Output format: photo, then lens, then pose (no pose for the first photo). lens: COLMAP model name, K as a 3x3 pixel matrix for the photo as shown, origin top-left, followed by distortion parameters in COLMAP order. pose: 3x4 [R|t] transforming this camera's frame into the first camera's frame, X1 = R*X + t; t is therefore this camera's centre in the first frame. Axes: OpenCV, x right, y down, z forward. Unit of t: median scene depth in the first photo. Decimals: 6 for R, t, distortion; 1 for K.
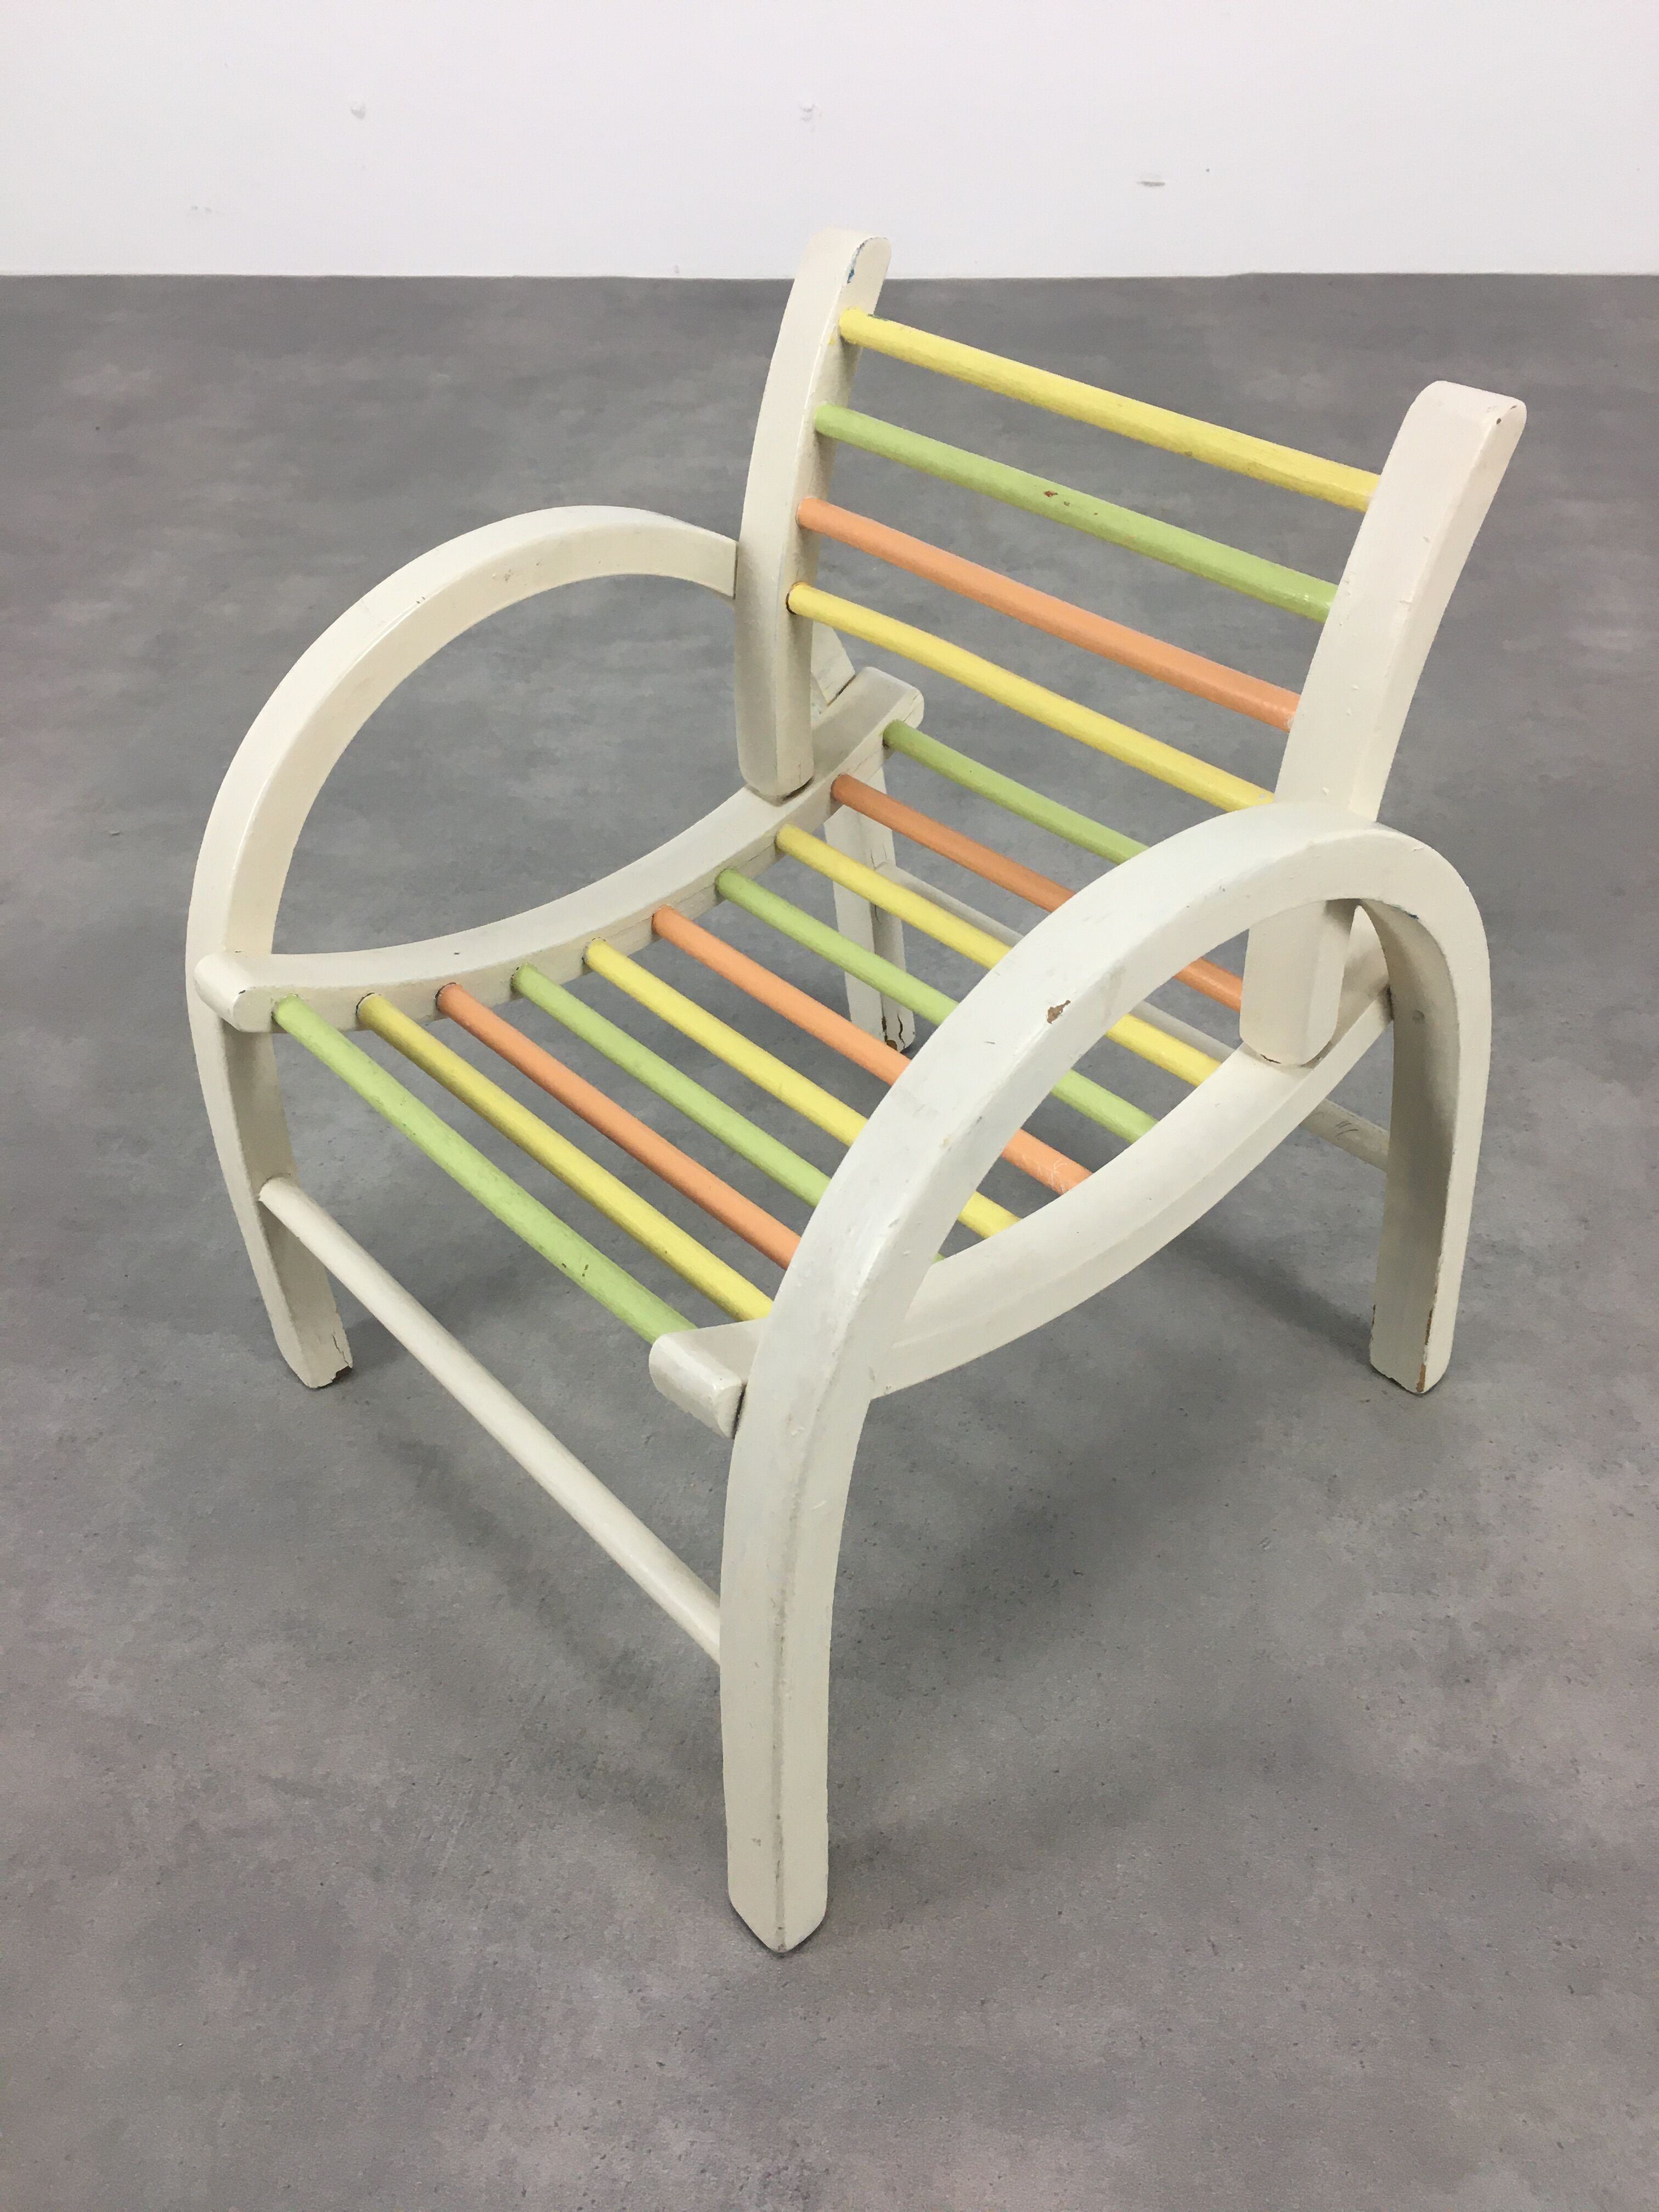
lens RADIAL K [[1946.9, 0, 825.1], [0, 1946.9, 1120.3], [0, 0, 1]] dist [0.078197, -0.140496]
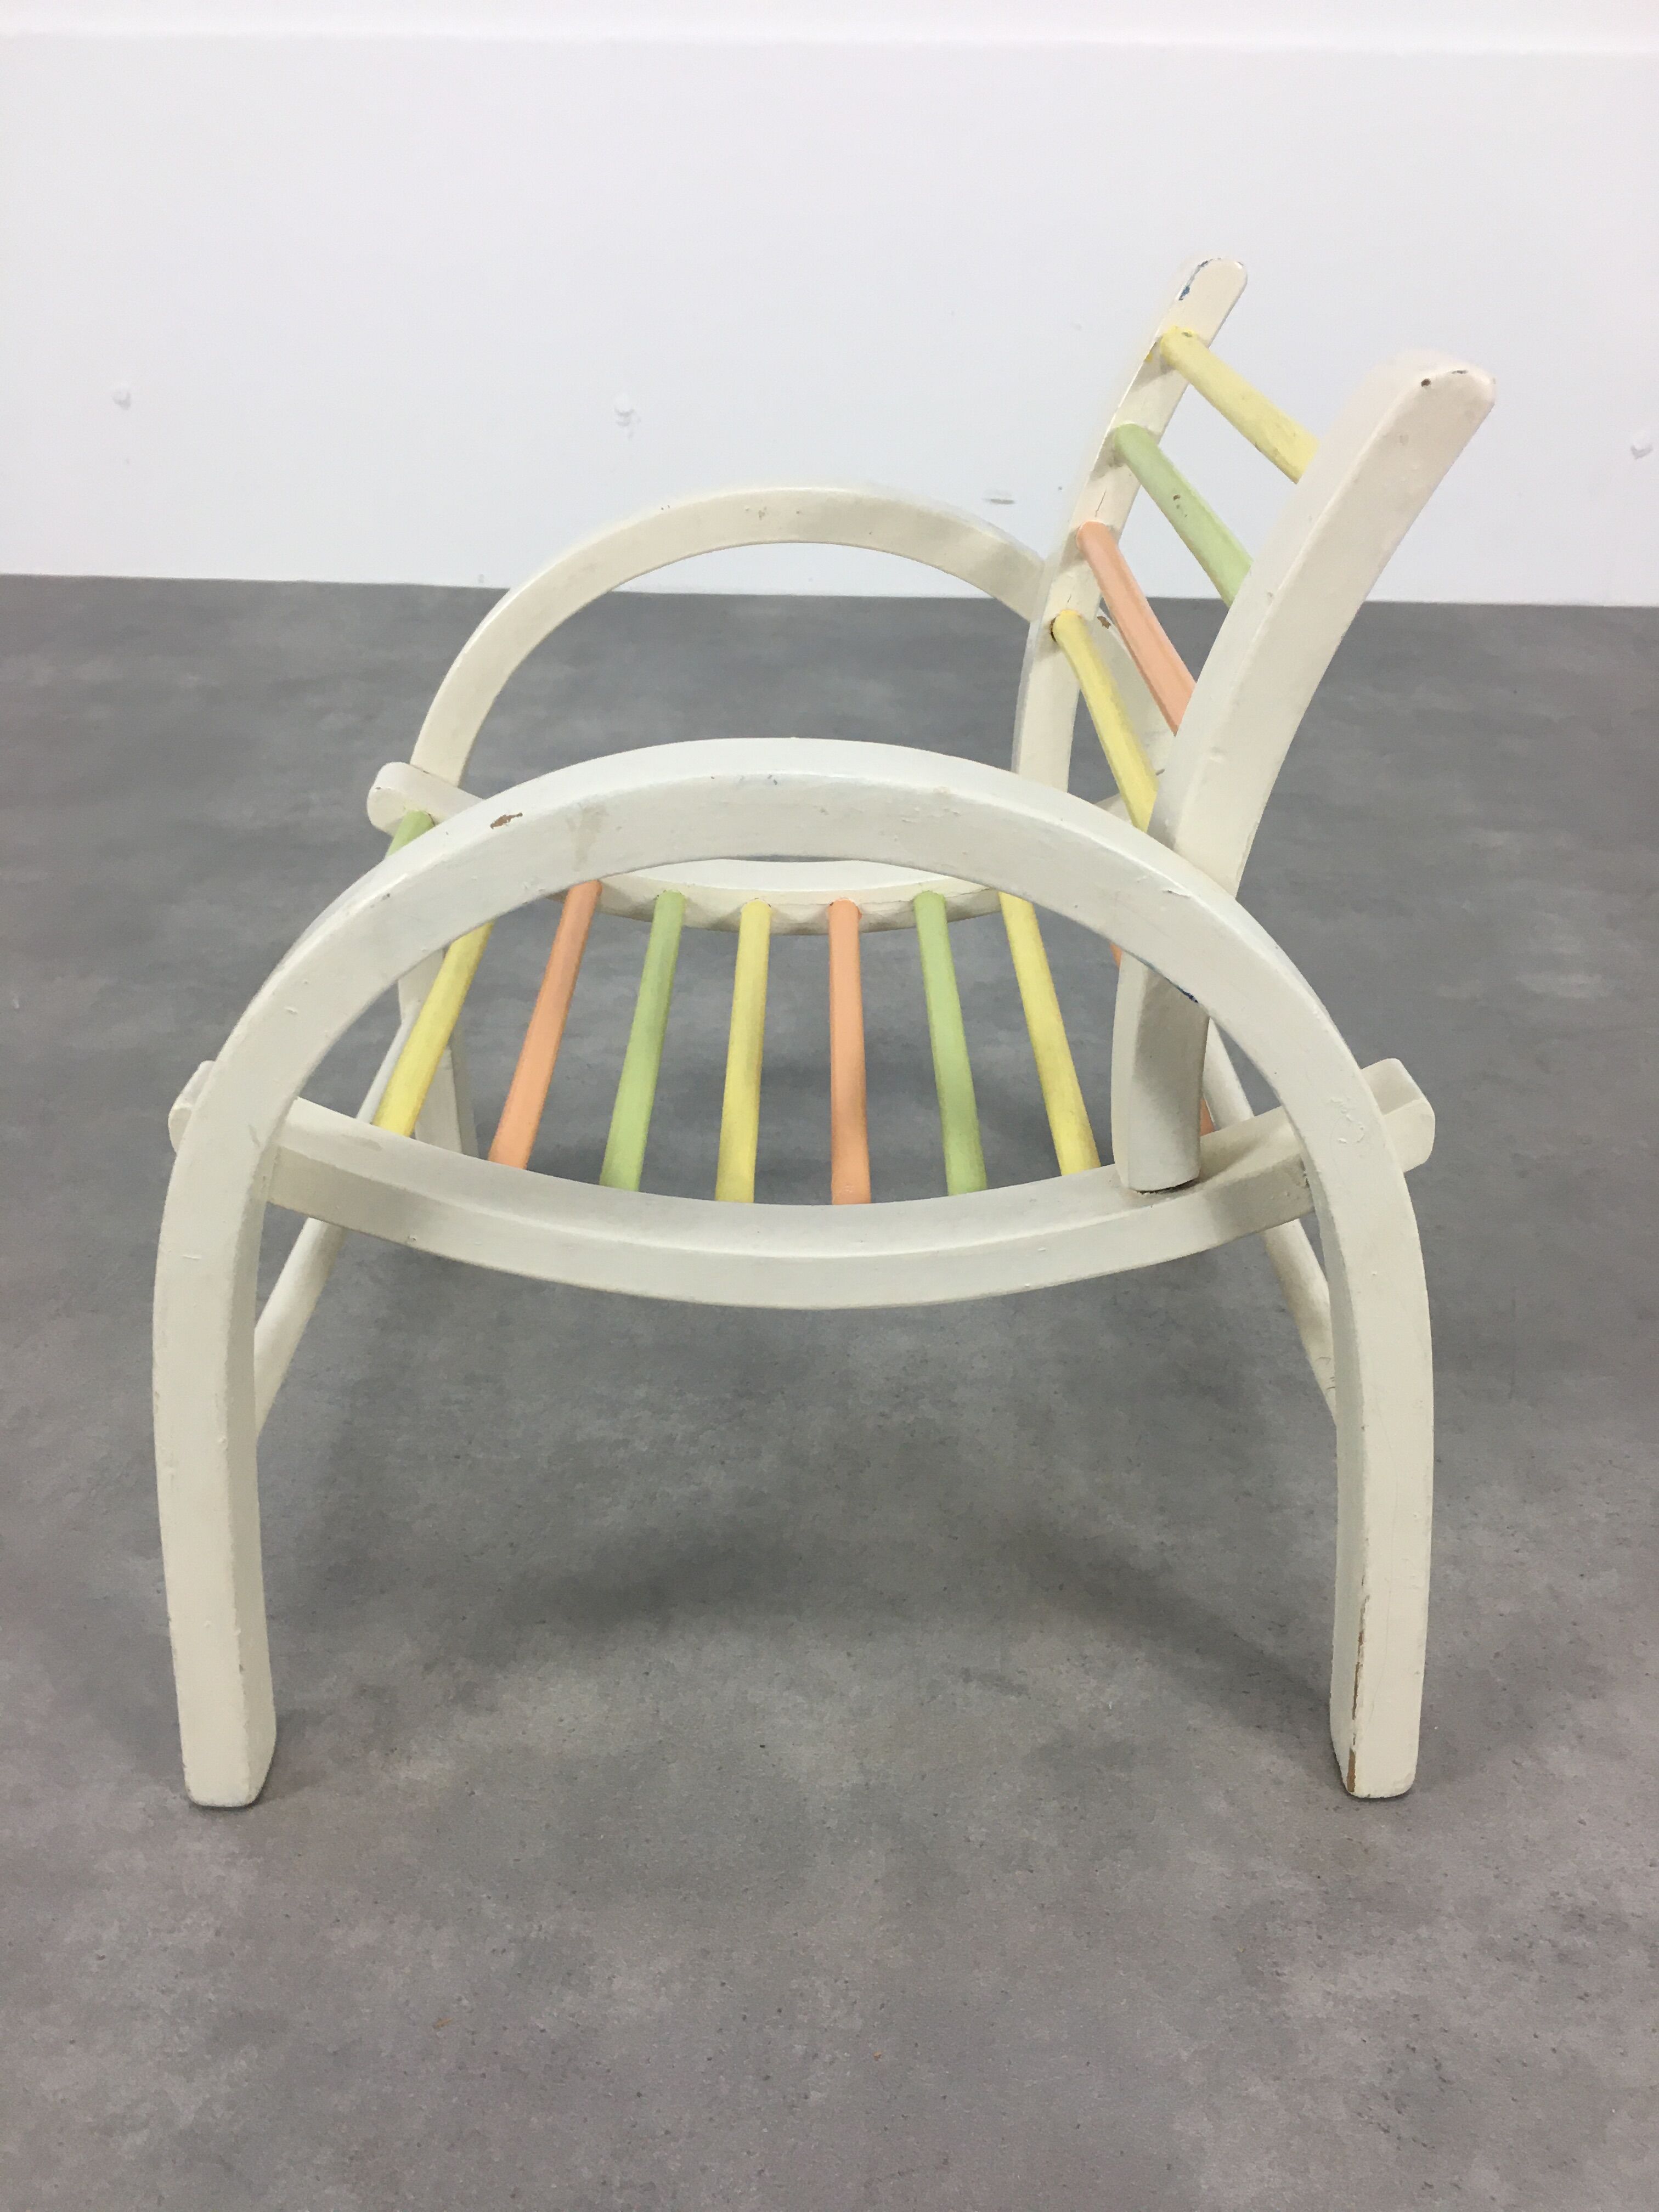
lens RADIAL K [[1946.9, 0, 824.2], [0, 1946.9, 1106.7], [0, 0, 1]] dist [0.078197, -0.140496]
pose [[0.997778, 0.004346, 0.066484, 0.037891], [0.007340, 0.984625, -0.174525, -0.058739], [-0.066220, 0.174625, 0.982406, 0.244030]]
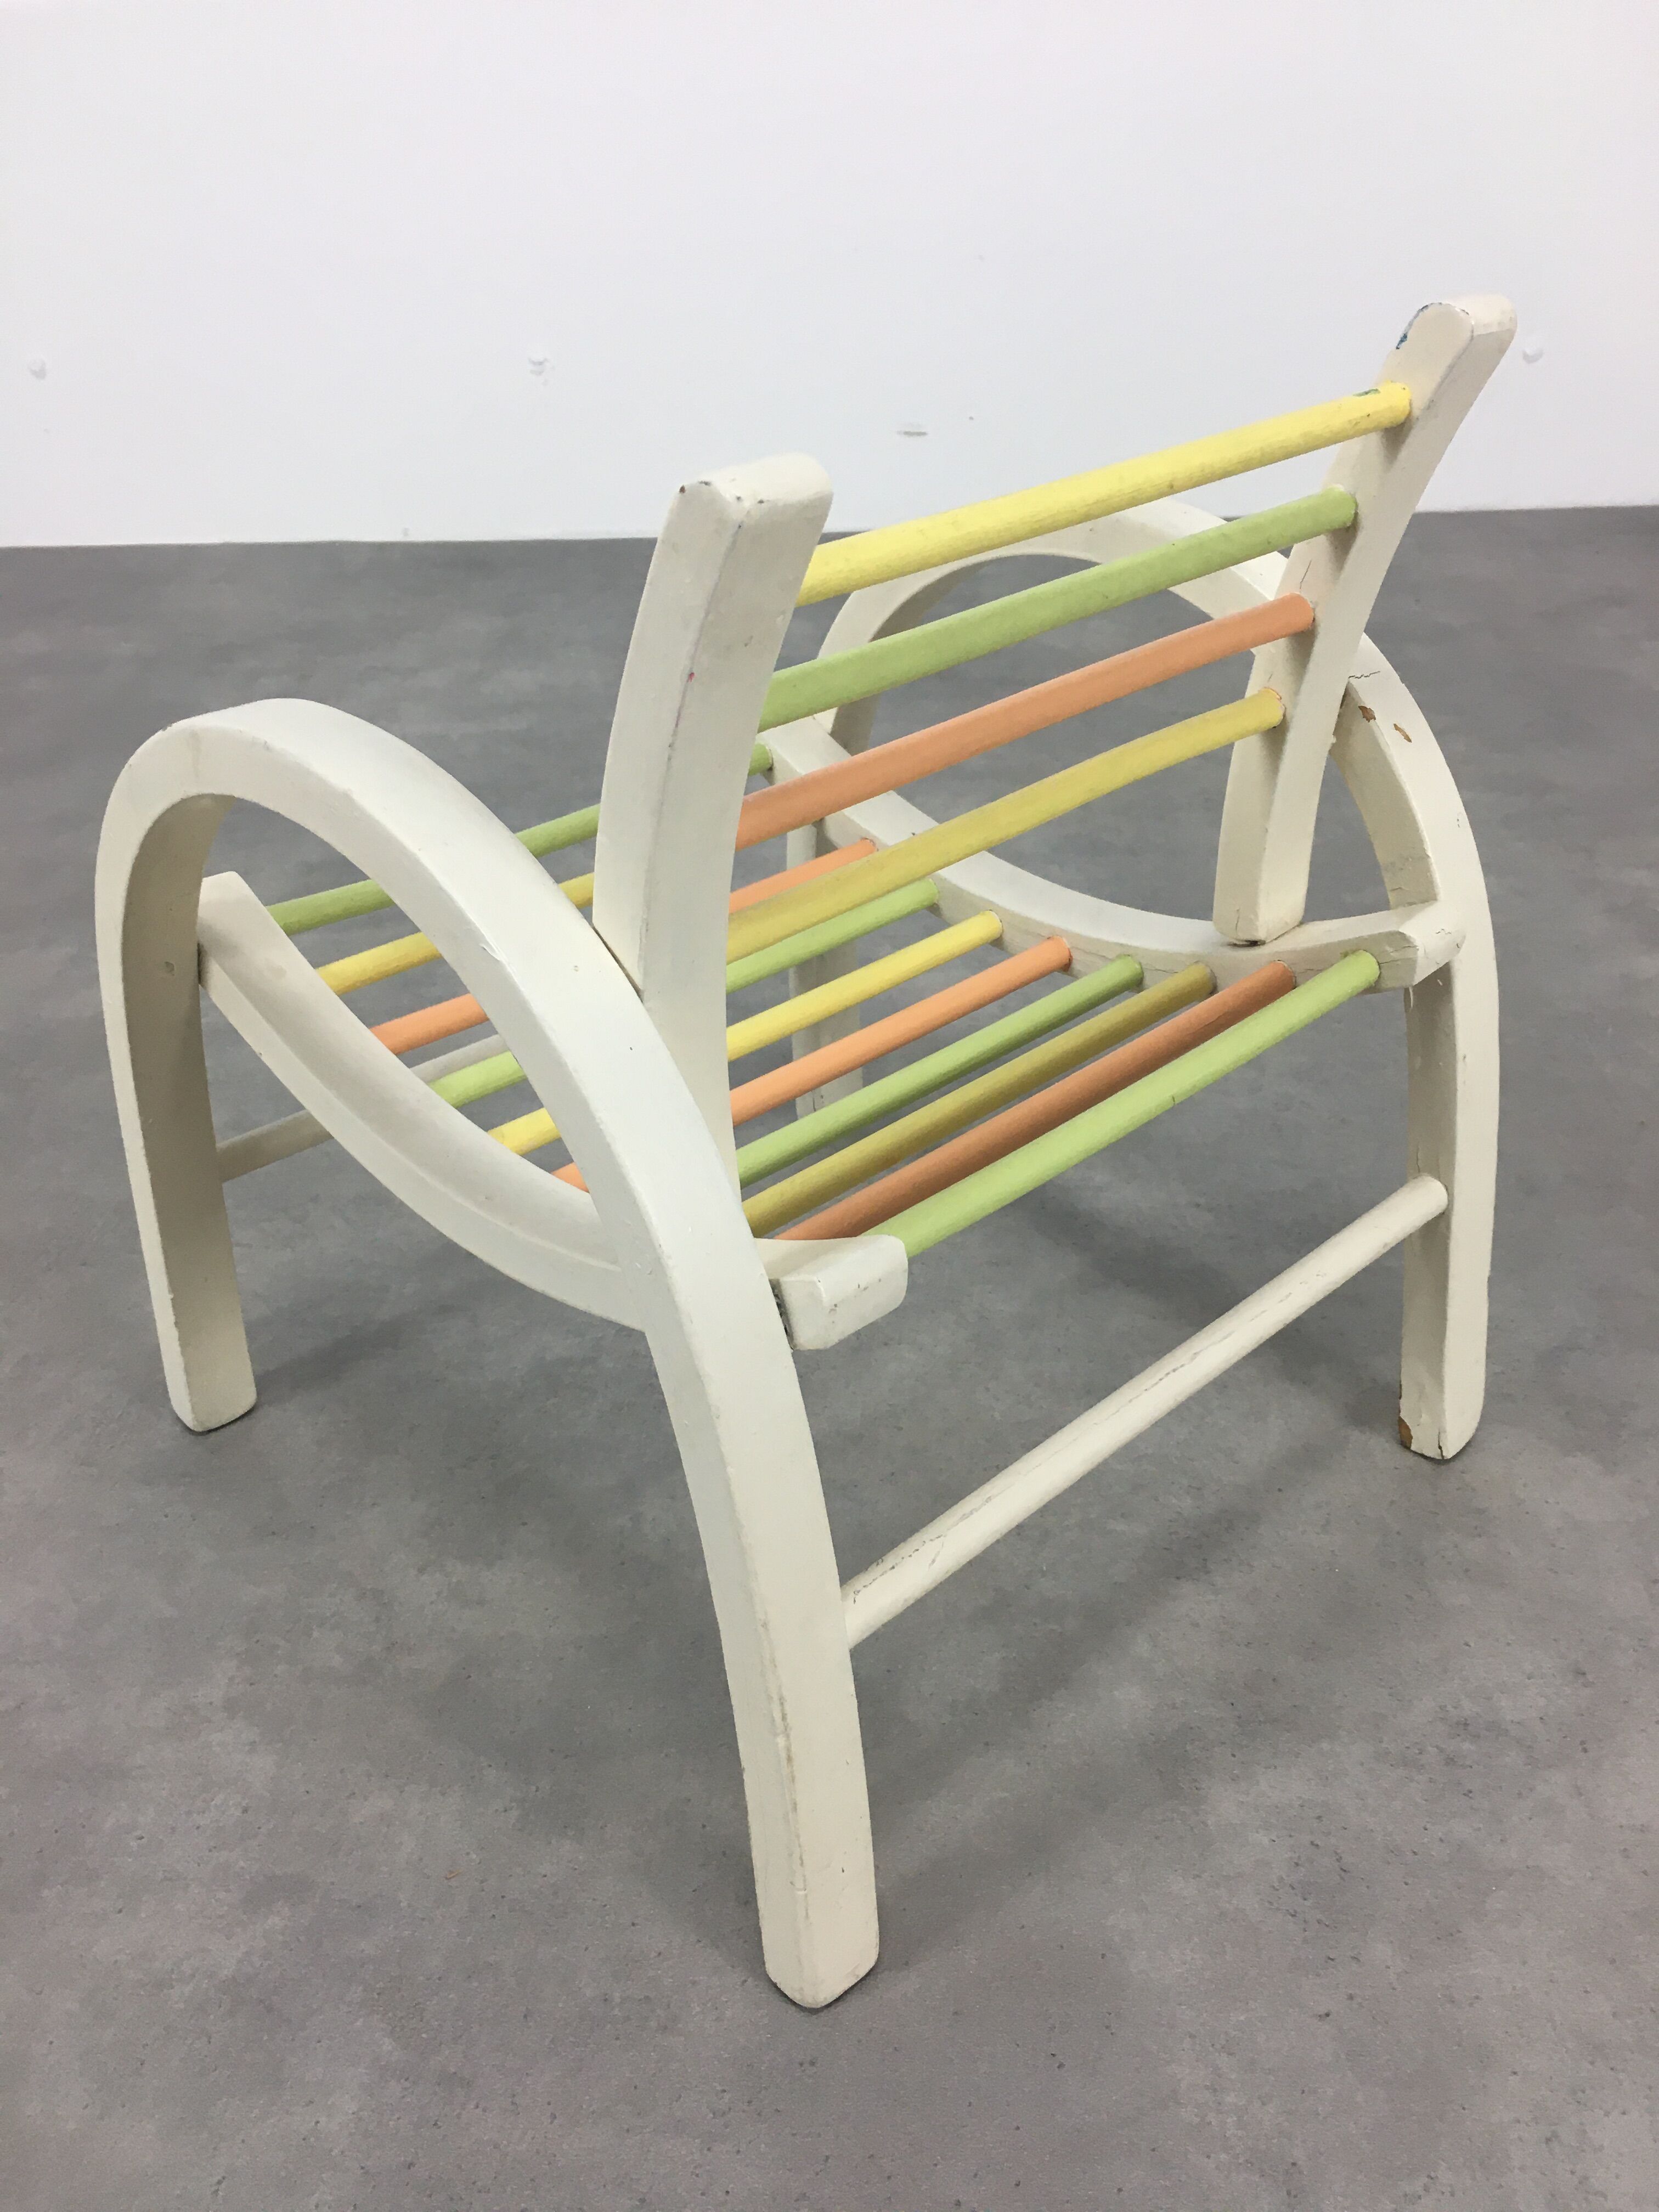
lens RADIAL K [[1946.9, 0, 827.3], [0, 1946.9, 1113.1], [0, 0, 1]] dist [0.078197, -0.140496]
pose [[0.994773, -0.049329, 0.089410, 0.041019], [0.061152, 0.988994, -0.134730, -0.051080], [-0.081780, 0.139493, 0.986840, 0.201095]]
